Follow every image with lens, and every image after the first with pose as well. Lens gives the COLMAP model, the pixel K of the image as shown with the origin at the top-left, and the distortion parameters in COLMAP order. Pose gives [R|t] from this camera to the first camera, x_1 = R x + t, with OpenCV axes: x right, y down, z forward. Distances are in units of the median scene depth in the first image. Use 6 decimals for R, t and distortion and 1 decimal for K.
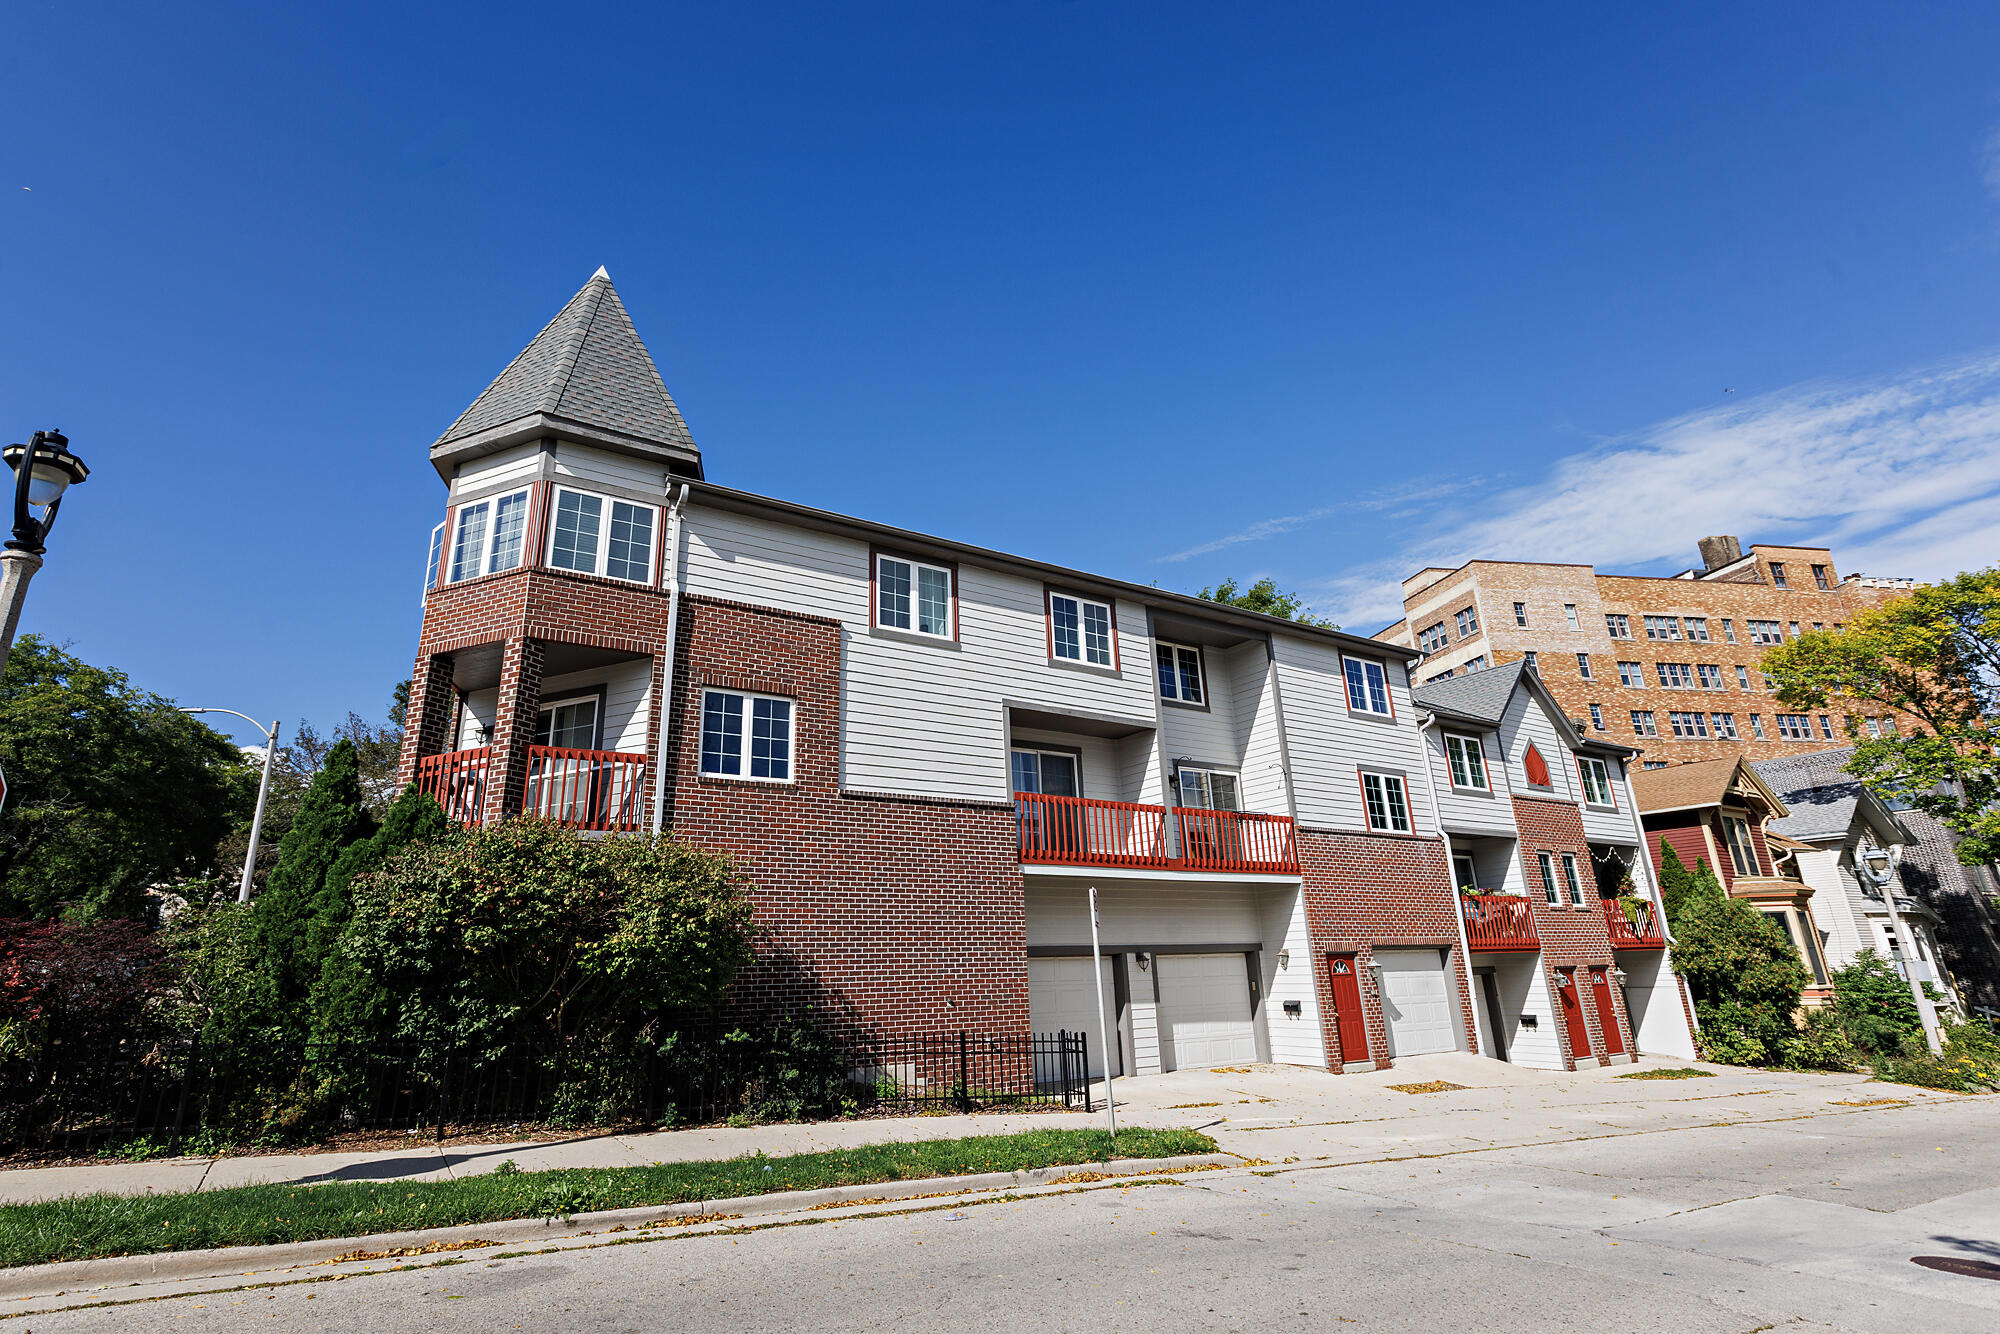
lens RADIAL K [[982.3, 0, 922.0], [0, 982.3, 636.0], [0, 0, 1]] dist [-0.002588, -0.004273]
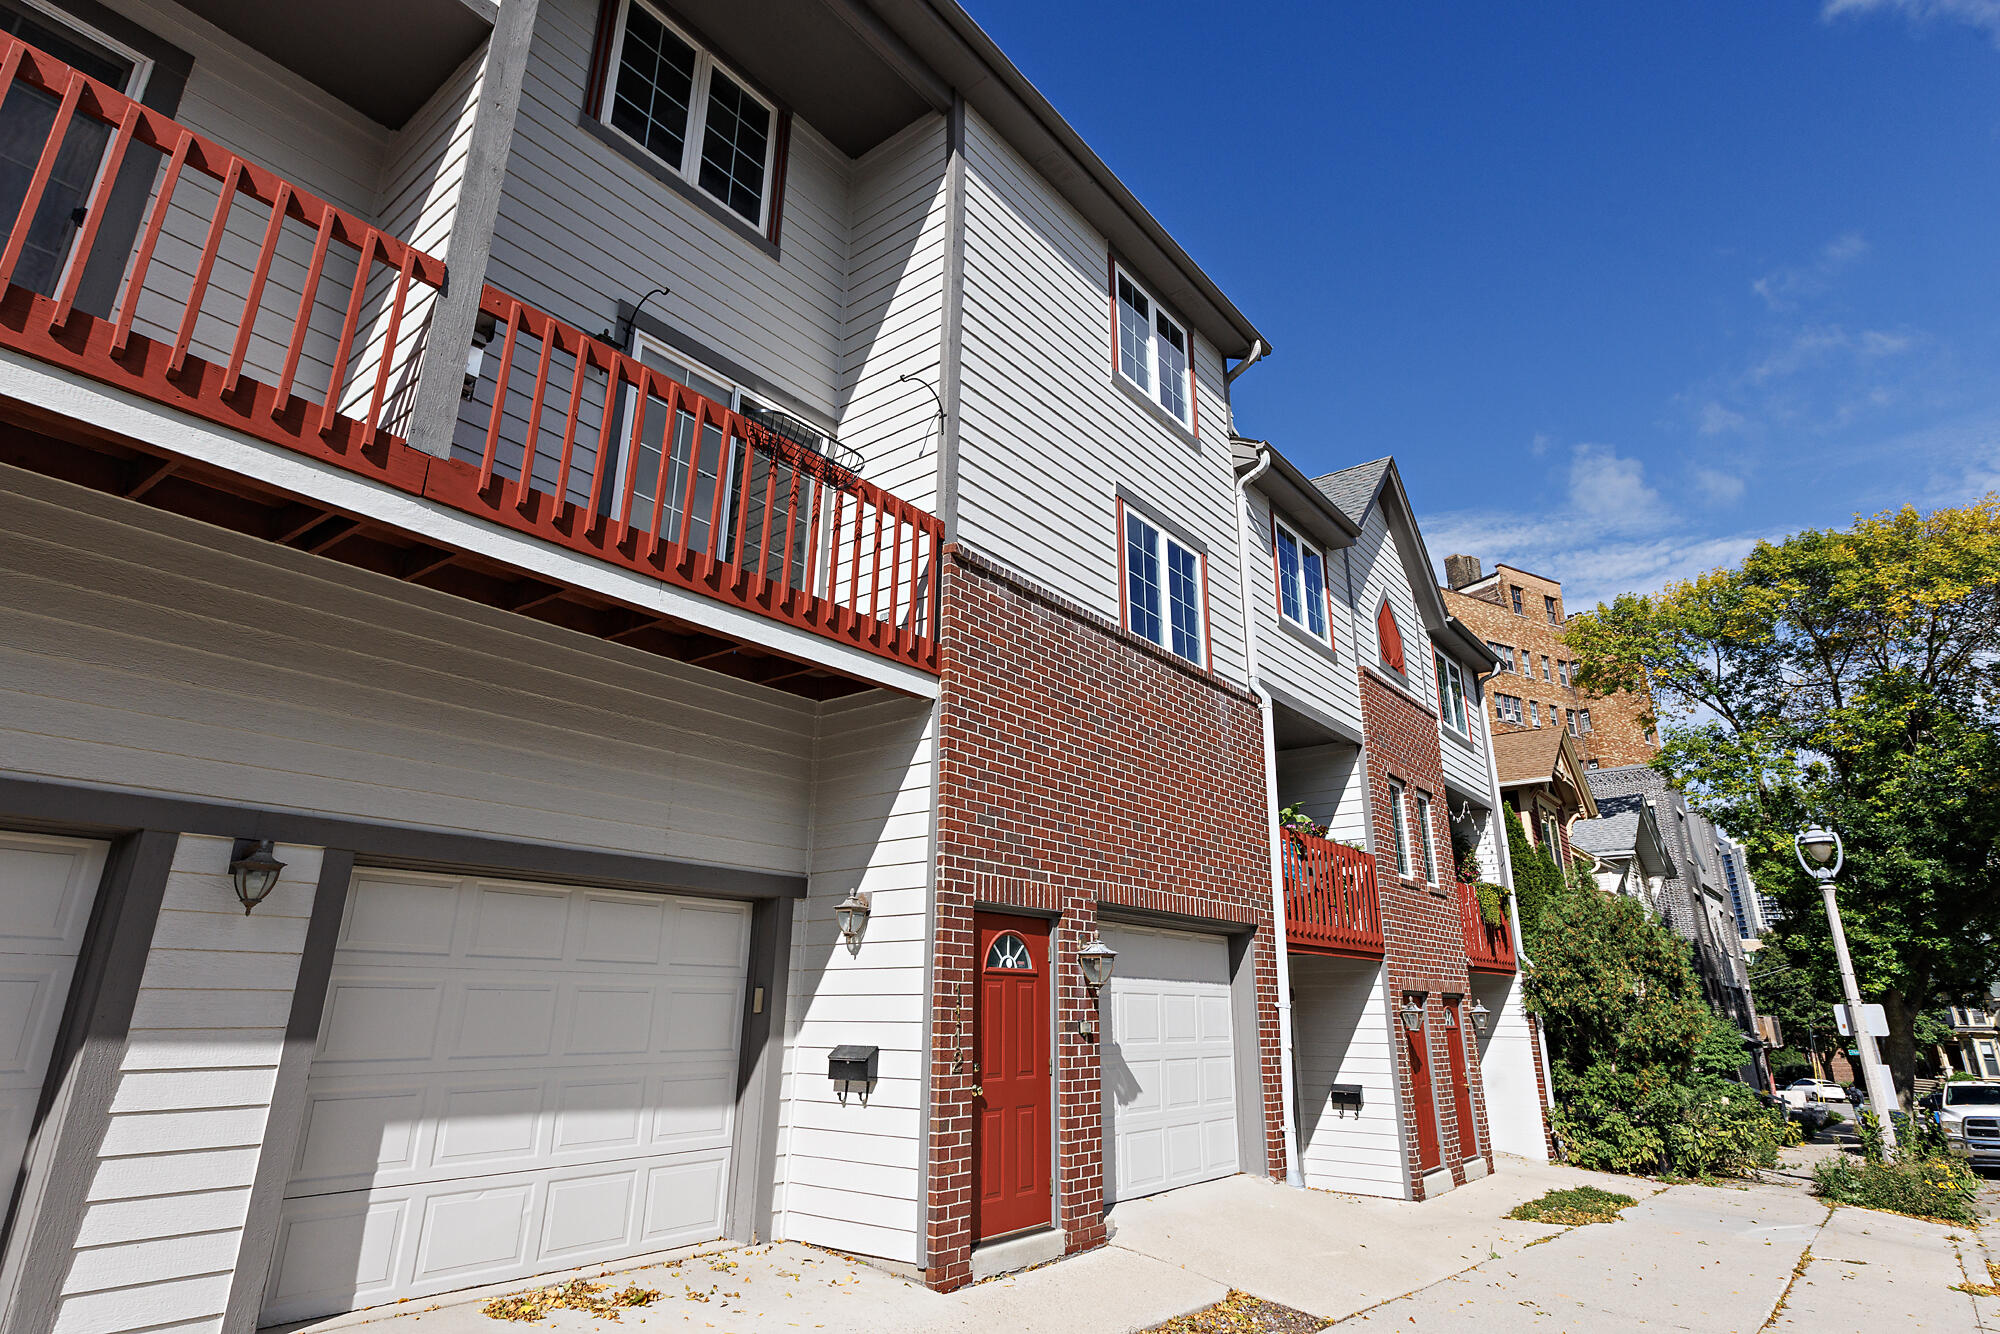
lens RADIAL K [[1062.8, 0, 1006.1], [0, 1062.8, 655.6], [0, 0, 1]] dist [-0.000123, -0.000073]
pose [[0.931189, 0.139608, 0.336745, 0.256699], [-0.140196, 0.989864, -0.022698, 0.219104], [-0.336501, -0.026074, 0.941322, 0.586986]]
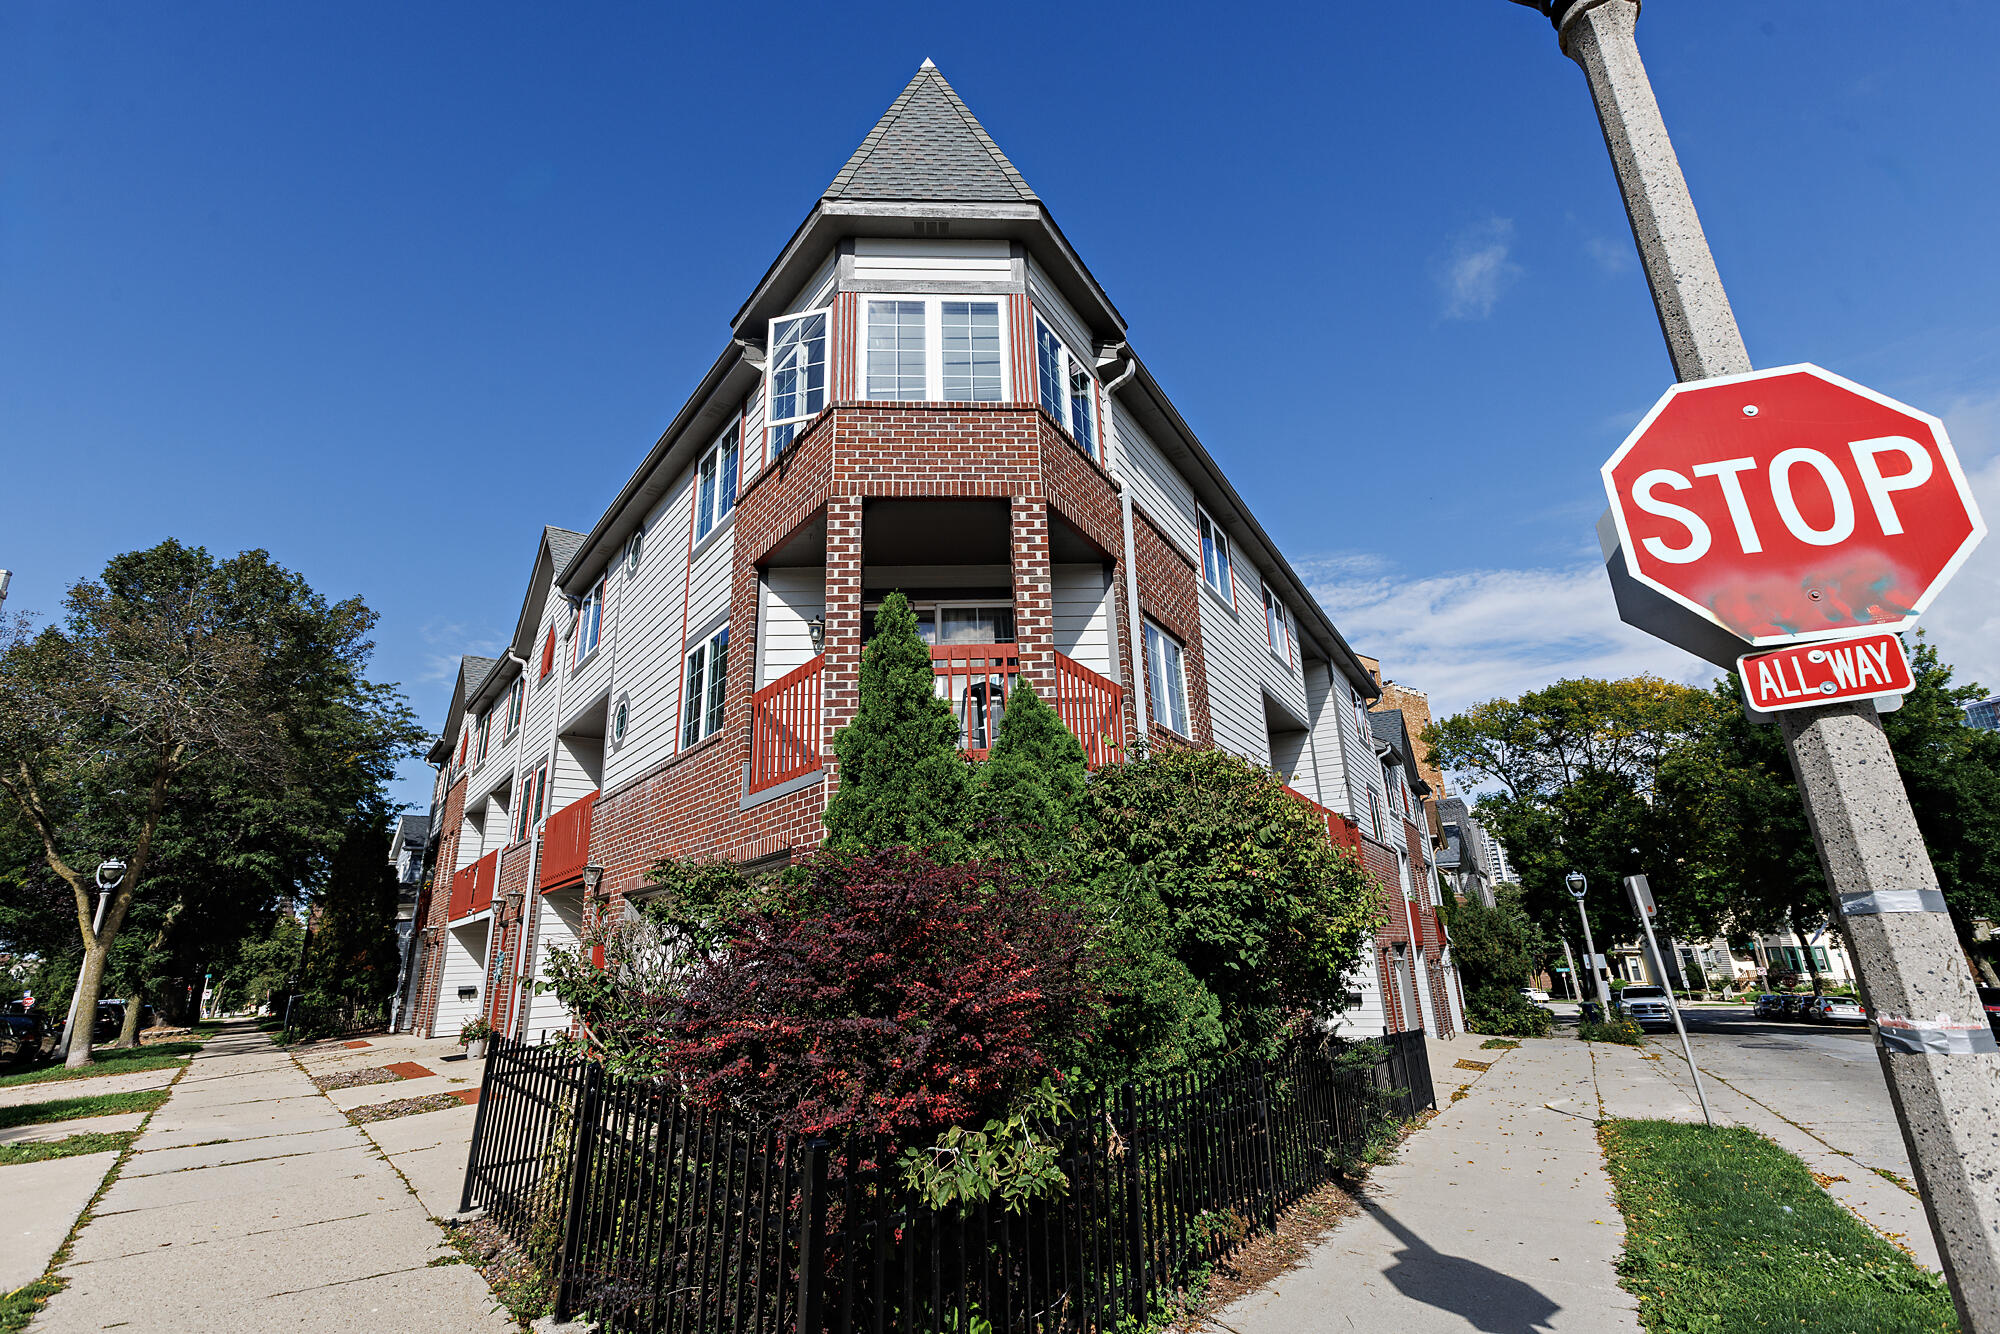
lens RADIAL K [[915.1, 0, 994.2], [0, 915.1, 650.3], [0, 0, 1]] dist [-0.004142, -0.000129]
pose [[0.875876, 0.144698, 0.460331, -0.441327], [-0.139910, 0.989154, -0.044718, 0.086874], [-0.461809, -0.025237, 0.886620, 0.263624]]
